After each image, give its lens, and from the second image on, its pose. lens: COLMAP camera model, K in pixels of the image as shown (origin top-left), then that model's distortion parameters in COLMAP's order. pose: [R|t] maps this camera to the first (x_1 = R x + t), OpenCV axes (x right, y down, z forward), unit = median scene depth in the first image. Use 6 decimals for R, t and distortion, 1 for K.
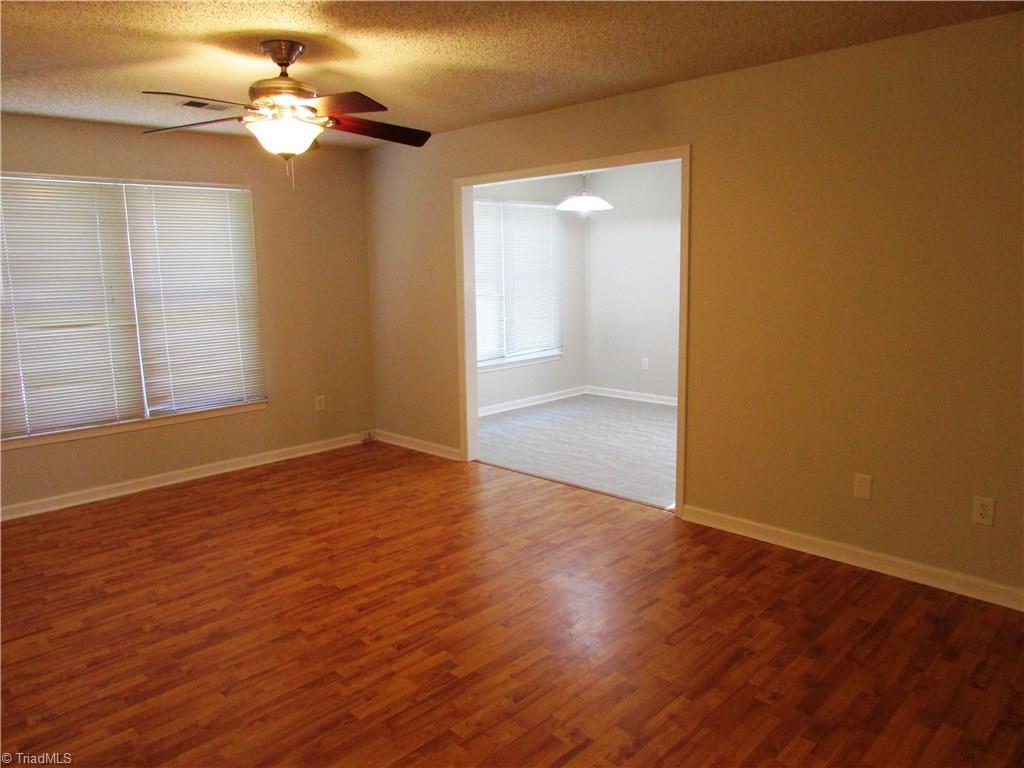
lens RADIAL K [[722.6, 0, 504.2], [0, 722.6, 374.1], [0, 0, 1]] dist [-0.037541, 0.005855]
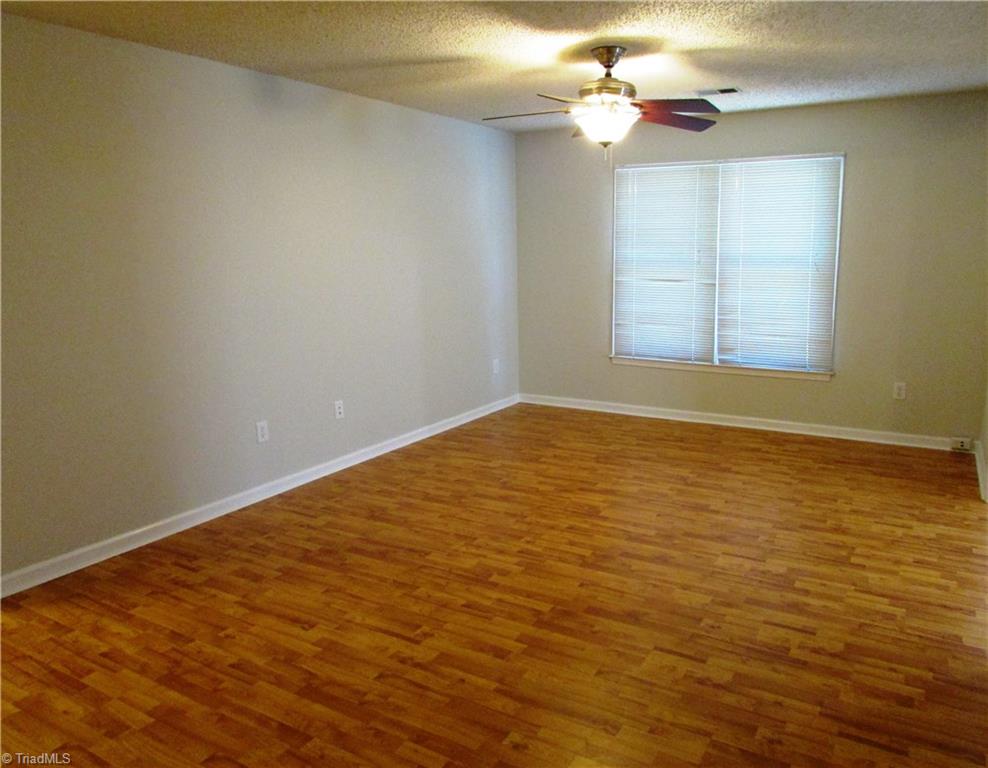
lens RADIAL K [[737.8, 0, 525.5], [0, 737.8, 377.5], [0, 0, 1]] dist [-0.029573, 0.012260]
pose [[0.262390, 0.188015, -0.946468, 0.691548], [-0.141361, 0.977742, 0.155038, -0.073476], [0.954551, 0.093114, 0.283128, 0.437998]]
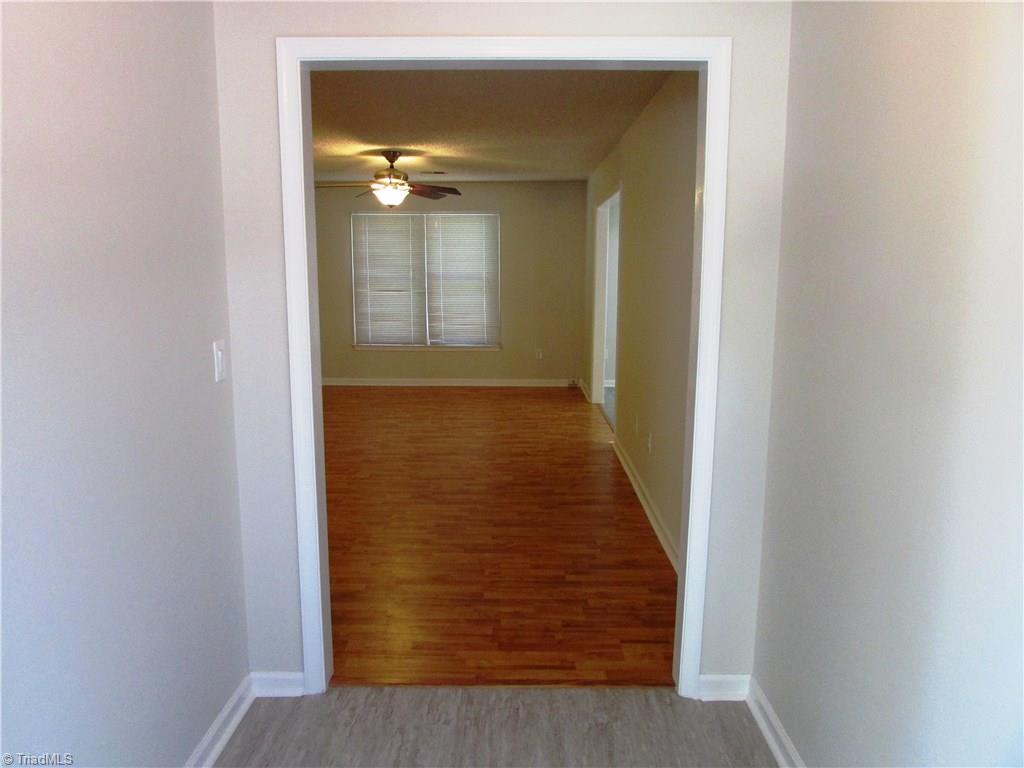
lens RADIAL K [[722.6, 0, 522.0], [0, 722.6, 391.7], [0, 0, 1]] dist [-0.037541, 0.005855]
pose [[0.705096, 0.141527, -0.694845, 1.127411], [-0.125007, 0.989343, 0.074659, 0.014512], [0.698007, 0.034219, 0.715273, -0.142142]]
